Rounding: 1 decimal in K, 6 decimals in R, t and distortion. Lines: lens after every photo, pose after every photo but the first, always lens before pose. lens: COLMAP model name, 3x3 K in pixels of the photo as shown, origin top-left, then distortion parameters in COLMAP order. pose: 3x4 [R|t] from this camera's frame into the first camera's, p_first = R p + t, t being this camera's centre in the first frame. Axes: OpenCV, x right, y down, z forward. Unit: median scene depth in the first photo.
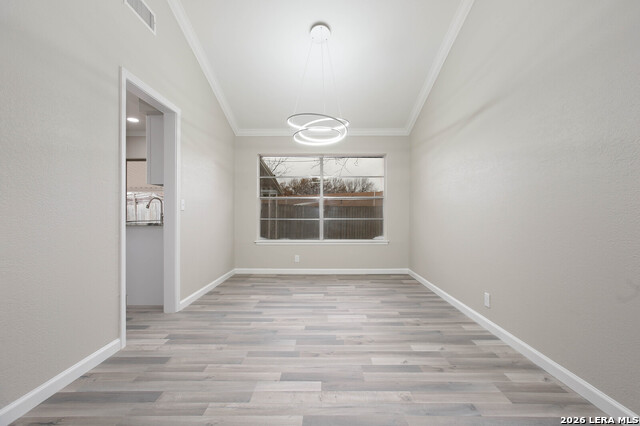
lens RADIAL K [[272.8, 0, 320.5], [0, 272.8, 216.5], [0, 0, 1]] dist [-0.000232, 0.000106]
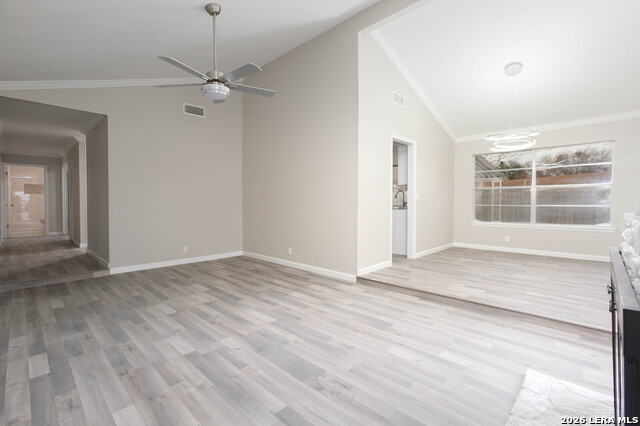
lens RADIAL K [[290.7, 0, 327.8], [0, 290.7, 206.2], [0, 0, 1]] dist [-0.001659, 0.001302]
pose [[0.723041, 0.007515, -0.690764, 0.389871], [0.002247, 0.999910, 0.013231, -0.009196], [0.690802, -0.011119, 0.722959, -0.794039]]
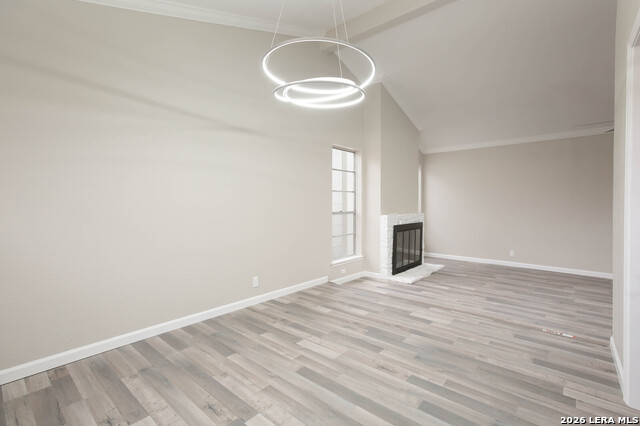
lens RADIAL K [[290.7, 0, 327.8], [0, 290.7, 206.2], [0, 0, 1]] dist [-0.001659, 0.001302]
pose [[-0.762561, -0.004251, 0.646903, -0.504905], [0.003533, 0.999936, 0.010737, -0.057101], [-0.646907, 0.010473, -0.762497, 1.754413]]
